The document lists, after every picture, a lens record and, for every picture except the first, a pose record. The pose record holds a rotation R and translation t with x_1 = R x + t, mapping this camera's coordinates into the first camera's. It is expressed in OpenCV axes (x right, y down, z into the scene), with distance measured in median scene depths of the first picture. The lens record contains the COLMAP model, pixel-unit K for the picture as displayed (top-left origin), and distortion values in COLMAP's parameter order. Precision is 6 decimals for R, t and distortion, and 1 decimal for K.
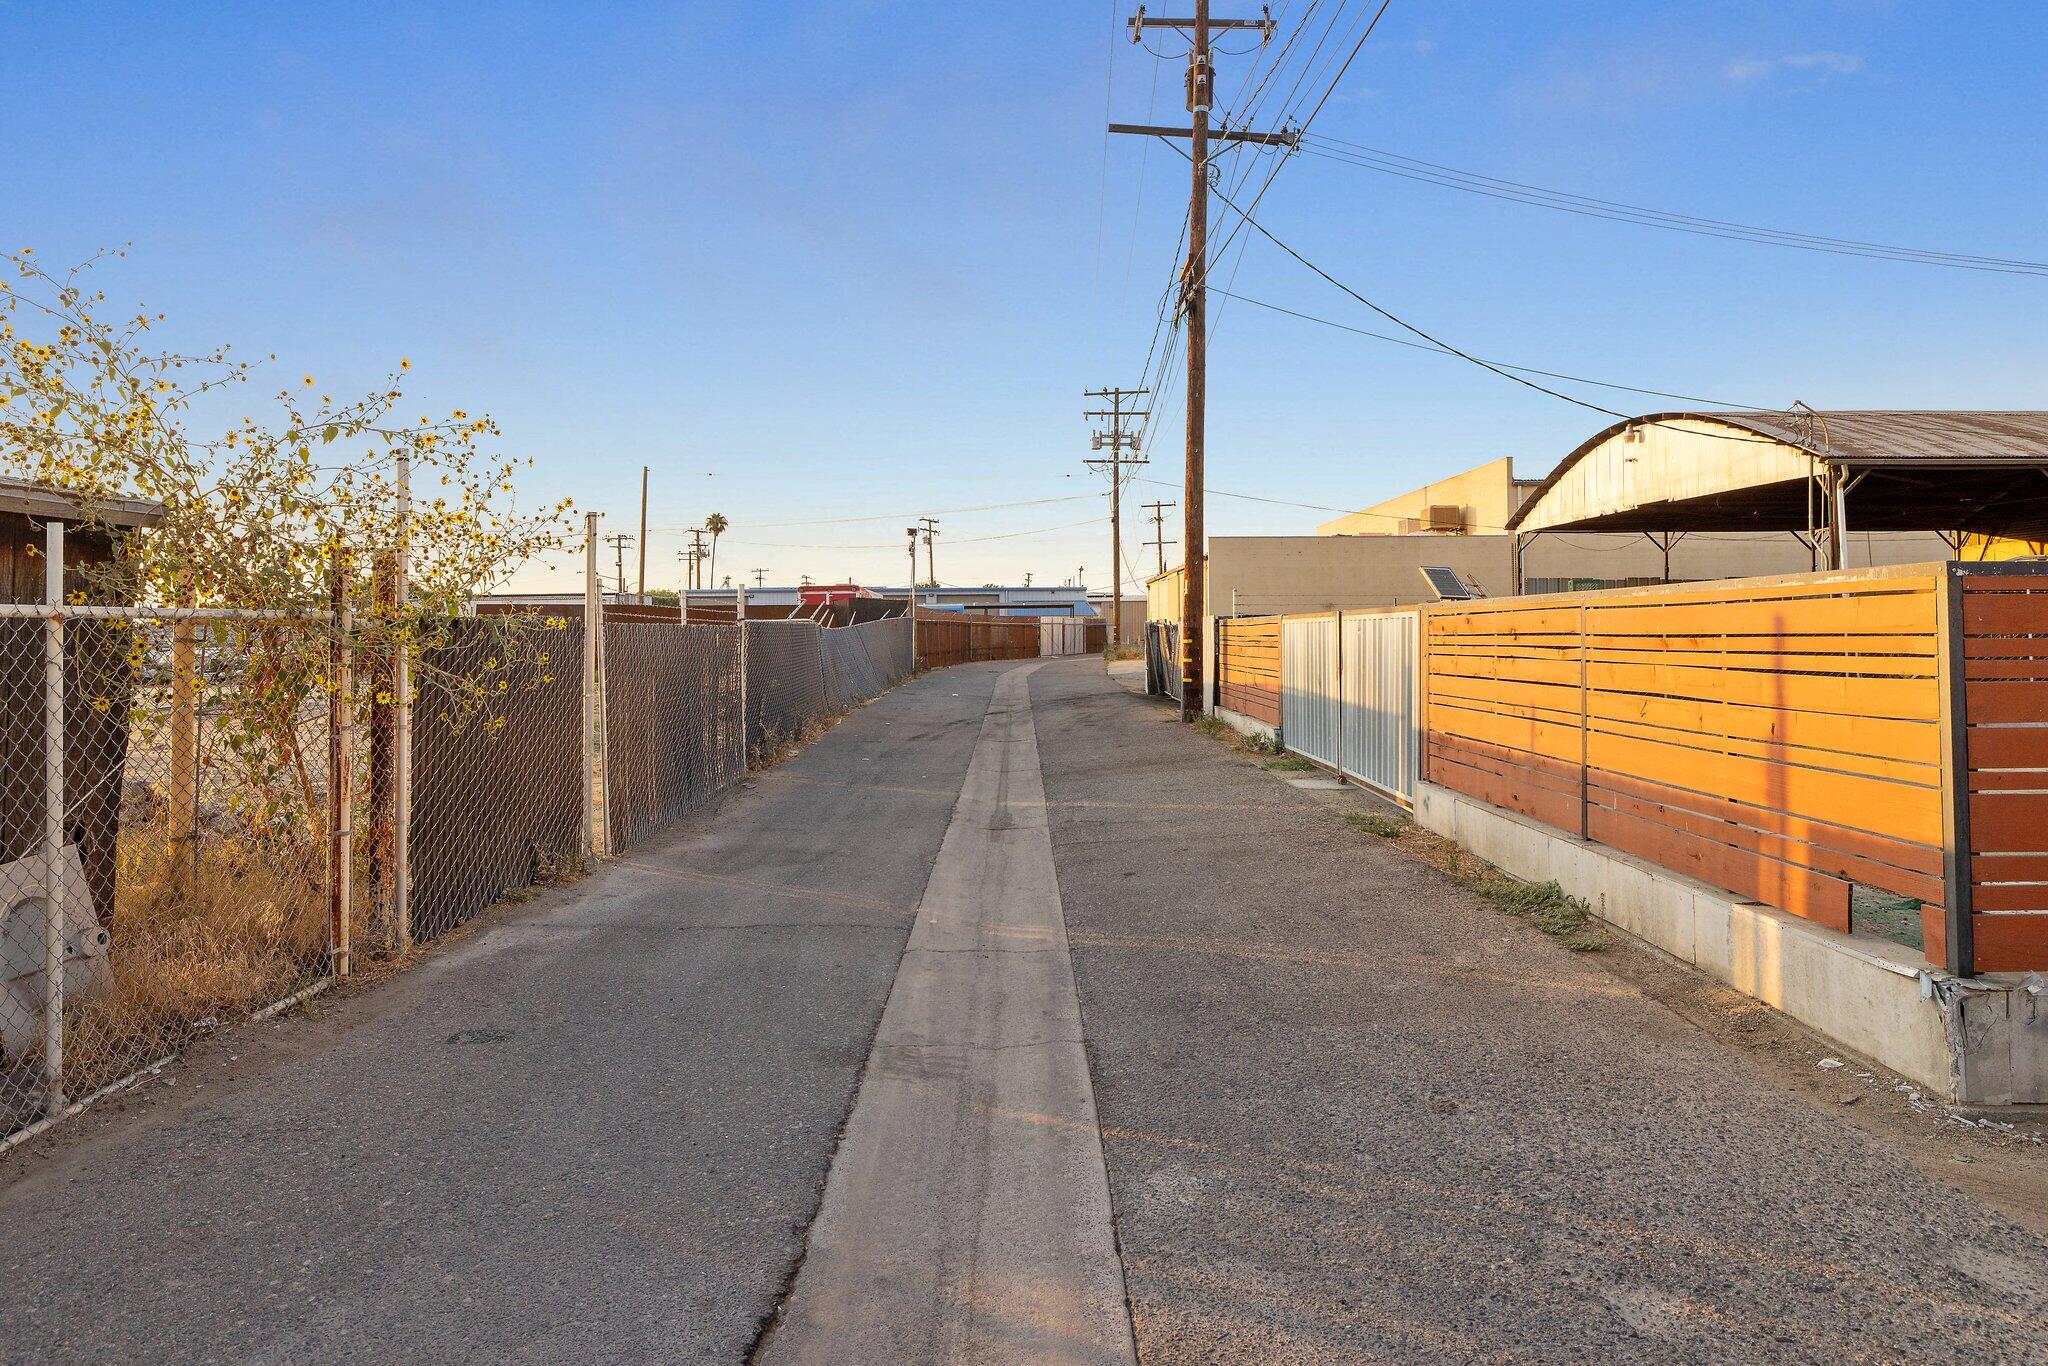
lens RADIAL K [[1186.6, 0, 1015.9], [0, 1186.6, 612.4], [0, 0, 1]] dist [-0.004008, 0.001309]
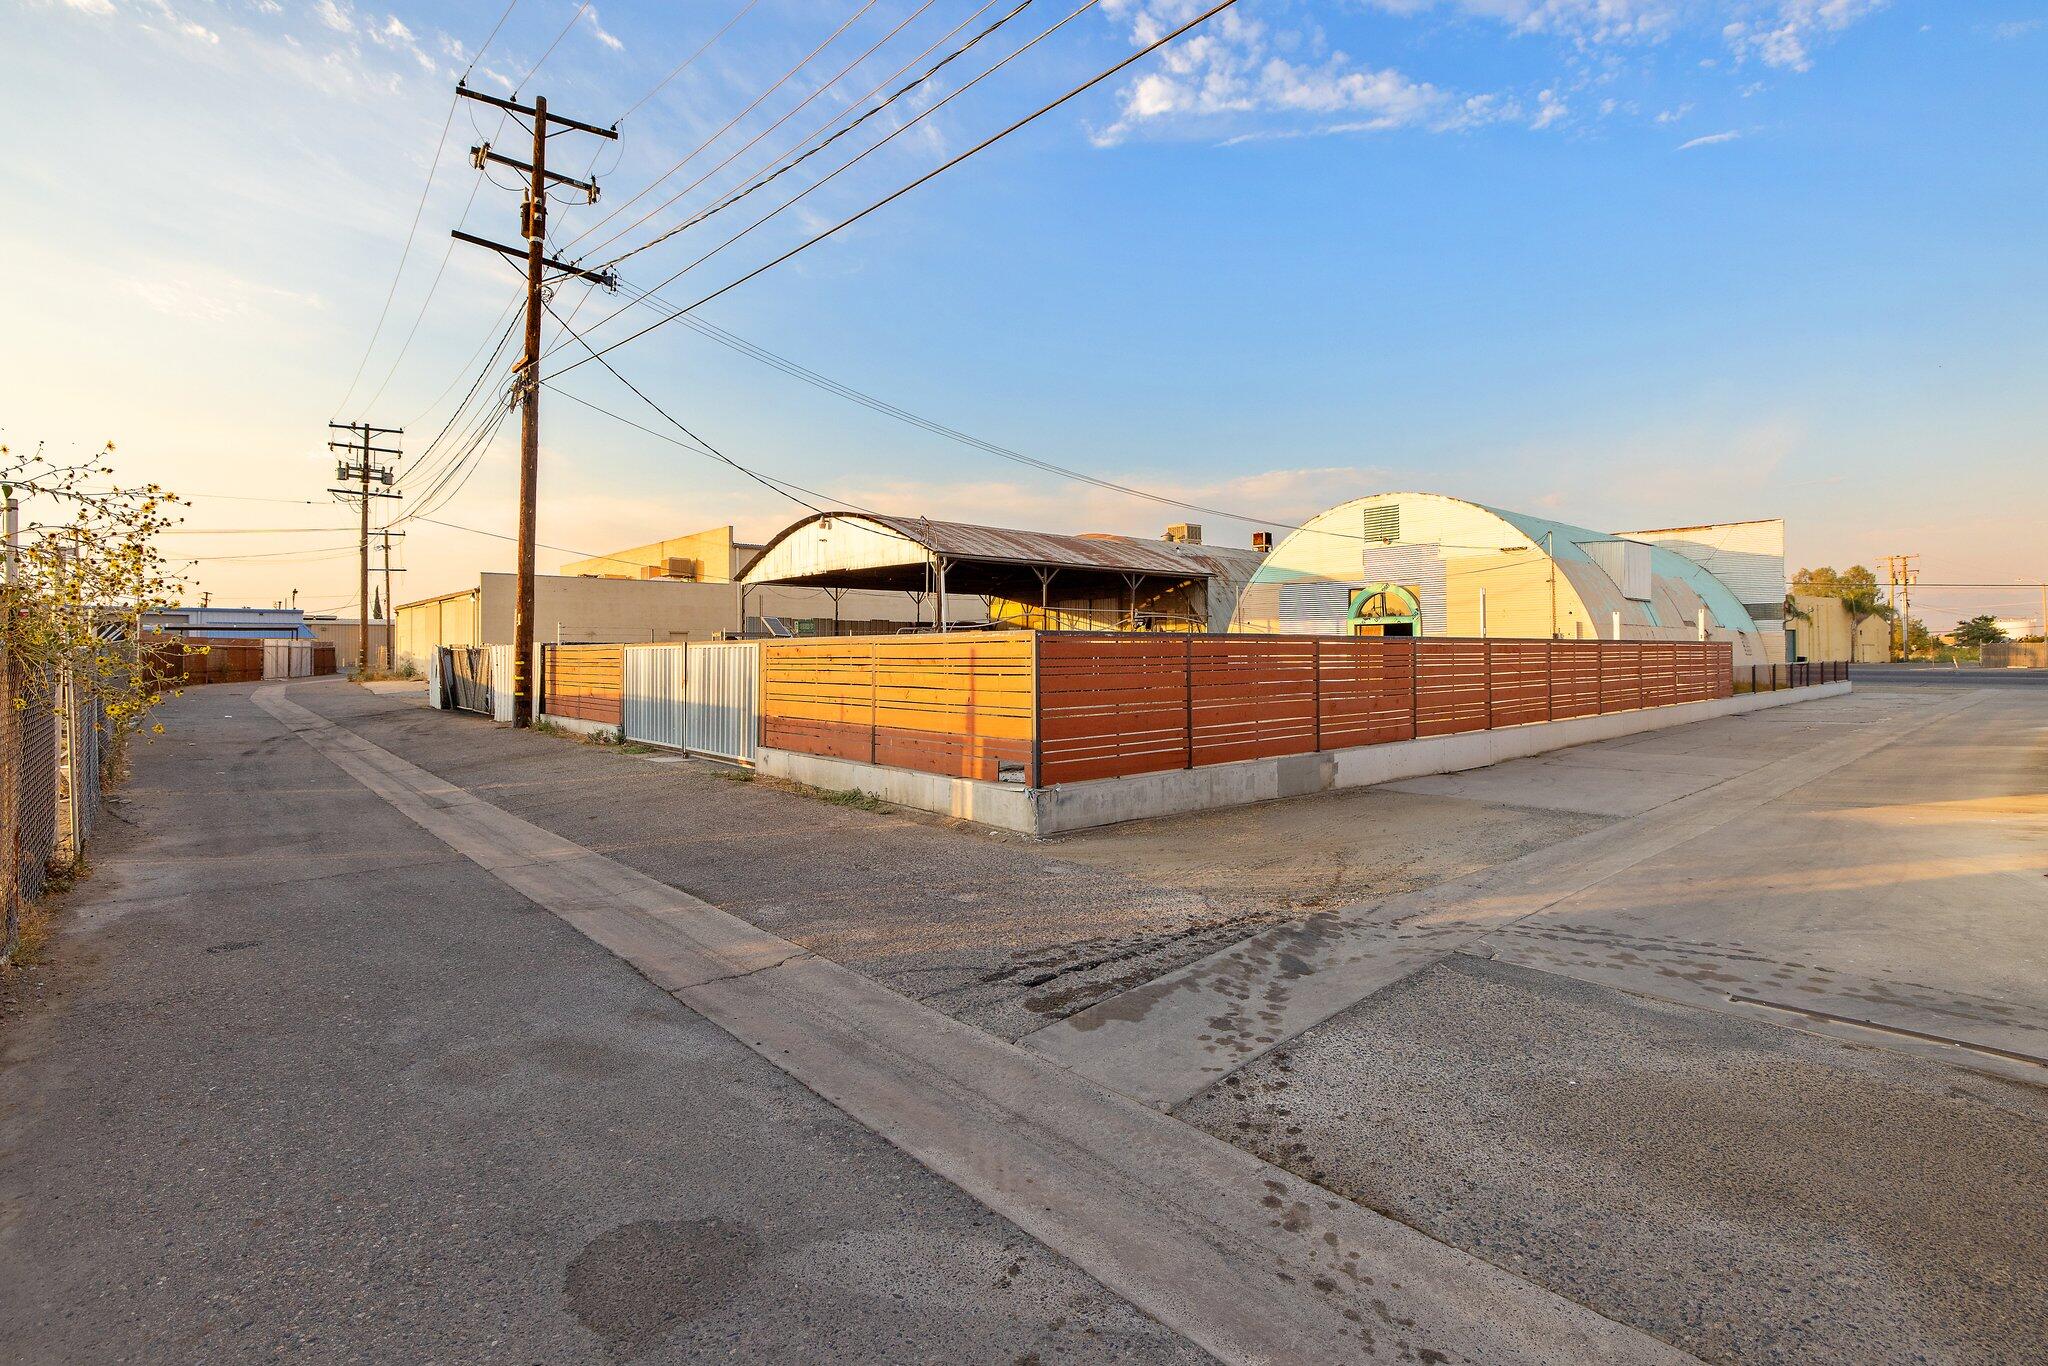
lens RADIAL K [[975.9, 0, 1040.1], [0, 975.9, 660.0], [0, 0, 1]] dist [-0.011550, 0.001364]
pose [[0.740868, -0.002079, 0.671648, -0.139685], [-0.012488, 0.999780, 0.016870, -0.002911], [-0.671535, -0.020886, 0.740679, -0.129279]]
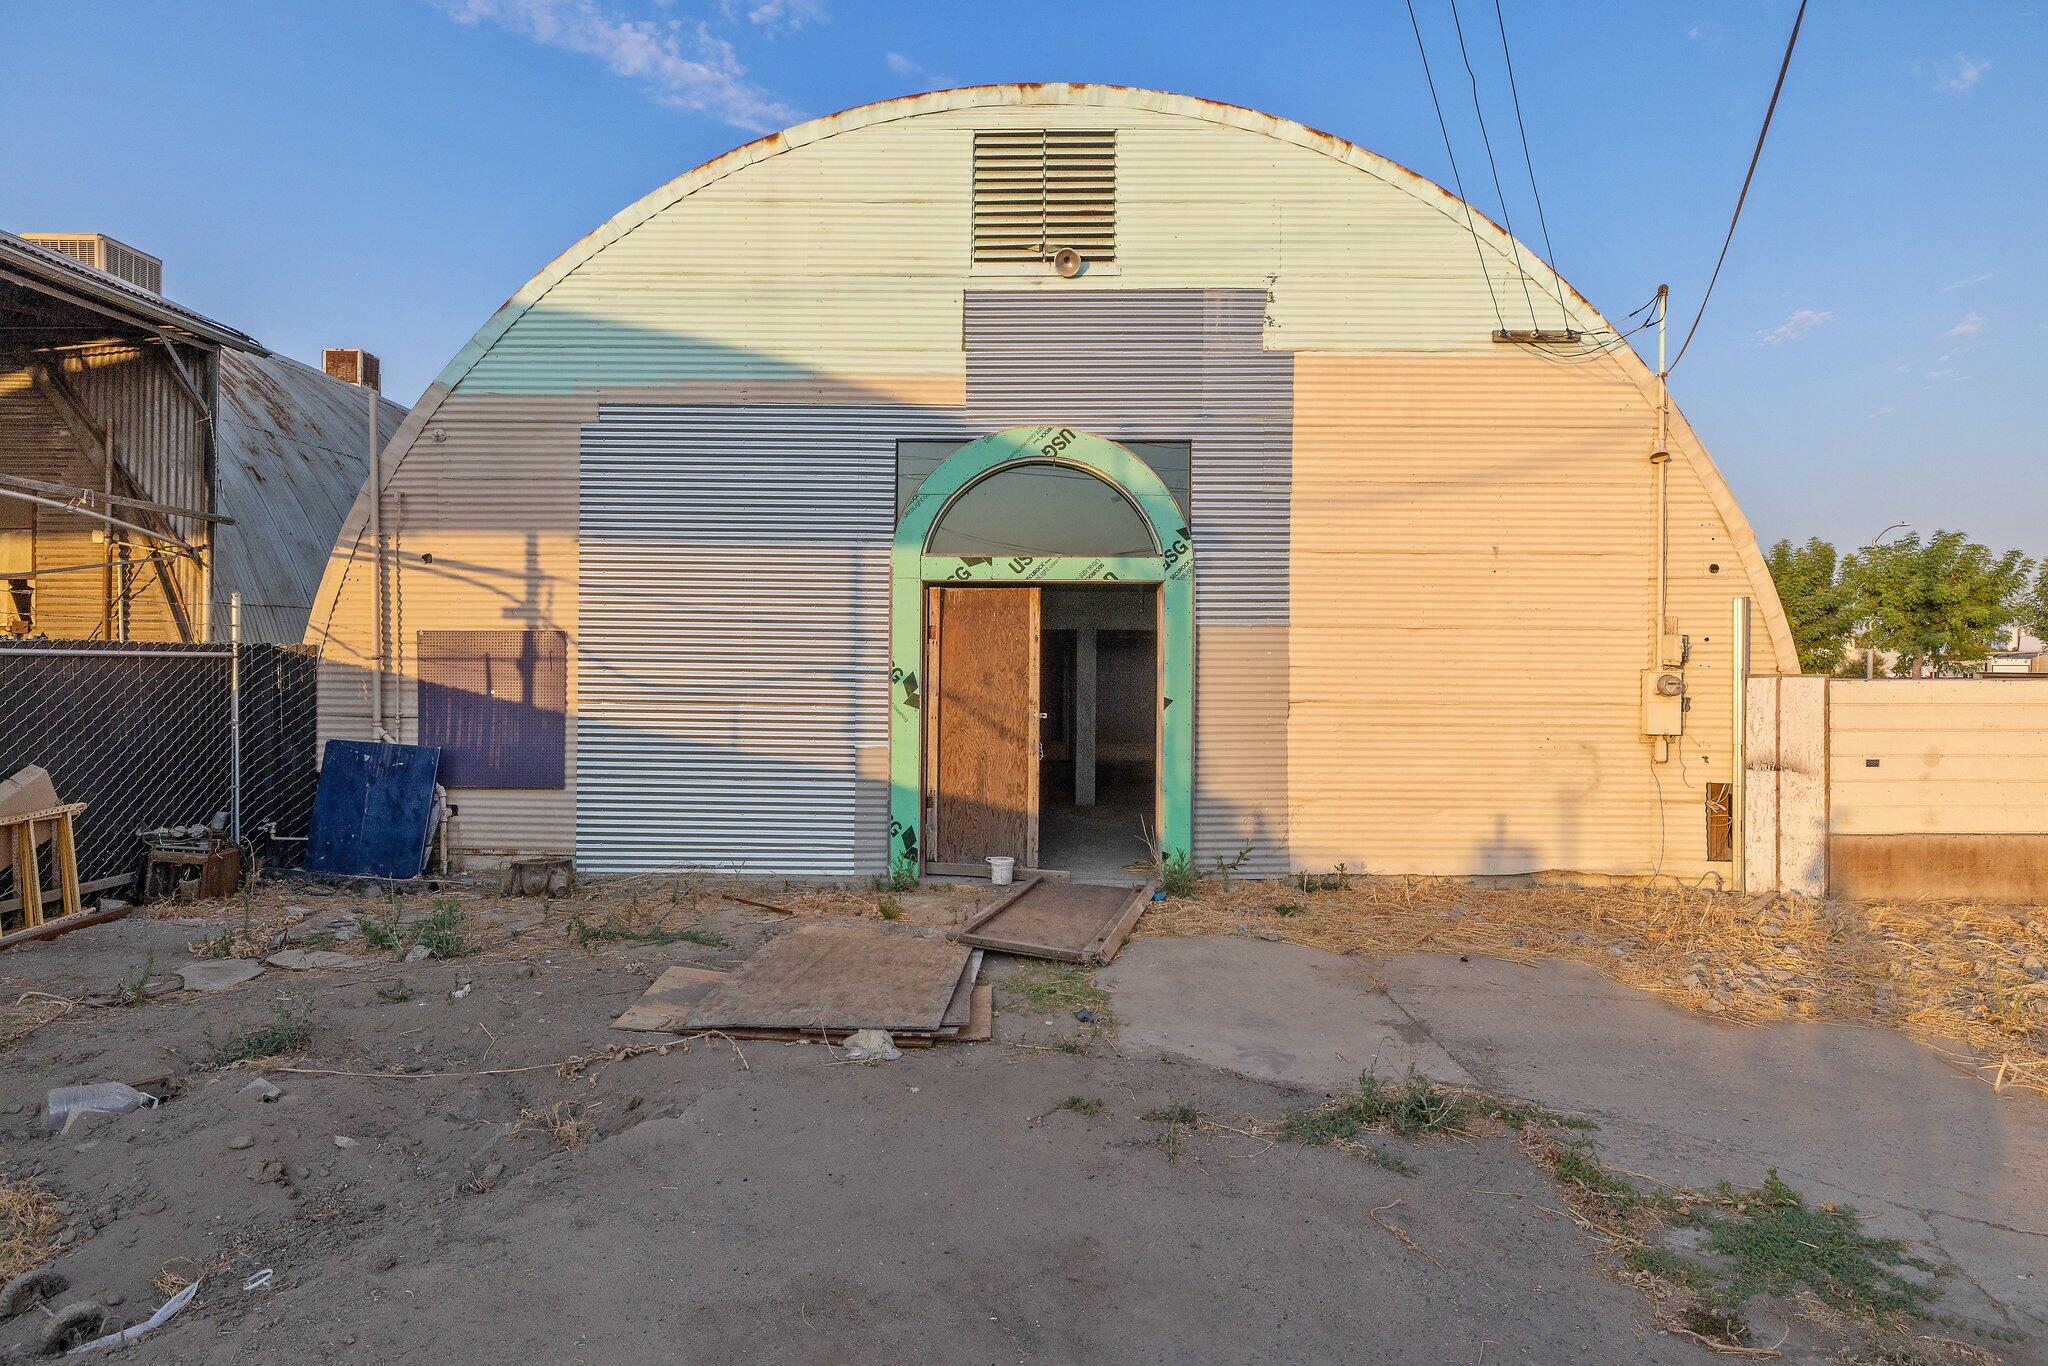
lens RADIAL K [[1145.7, 0, 1000.7], [0, 1145.7, 675.2], [0, 0, 1]] dist [-0.002223, -0.001687]
pose [[0.015937, 0.010548, 0.999817, 0.885902], [-0.030736, 0.999477, -0.010054, 0.003641], [-0.999400, -0.030570, 0.016252, 0.706441]]
